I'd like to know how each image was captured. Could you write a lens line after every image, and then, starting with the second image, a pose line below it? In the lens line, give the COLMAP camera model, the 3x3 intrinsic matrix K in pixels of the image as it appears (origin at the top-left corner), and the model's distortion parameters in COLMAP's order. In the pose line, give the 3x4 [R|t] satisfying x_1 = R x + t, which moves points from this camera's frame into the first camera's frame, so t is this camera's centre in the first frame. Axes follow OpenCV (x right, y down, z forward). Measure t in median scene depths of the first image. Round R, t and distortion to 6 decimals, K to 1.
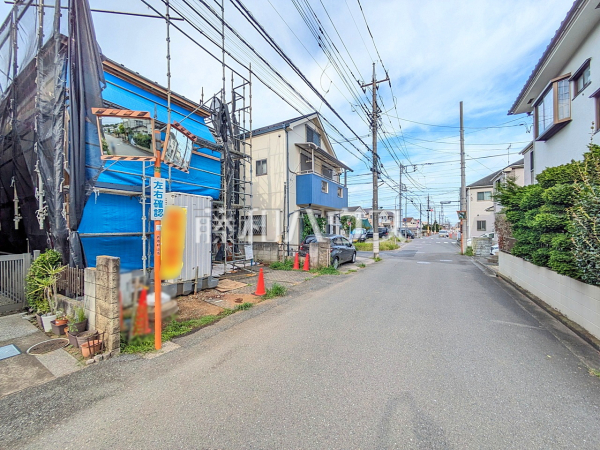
lens RADIAL K [[238.6, 0, 299.4], [0, 238.6, 228.0], [0, 0, 1]] dist [0.001350, 0.001795]
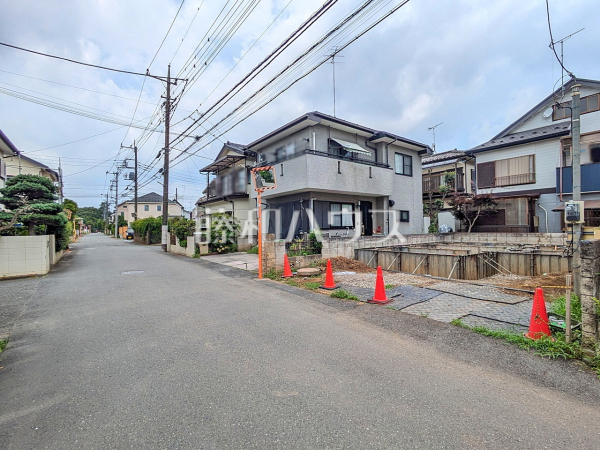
lens RADIAL K [[280.4, 0, 298.6], [0, 280.4, 229.7], [0, 0, 1]] dist [-0.000279, 0.002893]
pose [[-0.381898, 0.017672, -0.924035, 0.475216], [0.020537, 0.999733, 0.010632, 0.017202], [0.923976, -0.014917, -0.382159, 0.692224]]
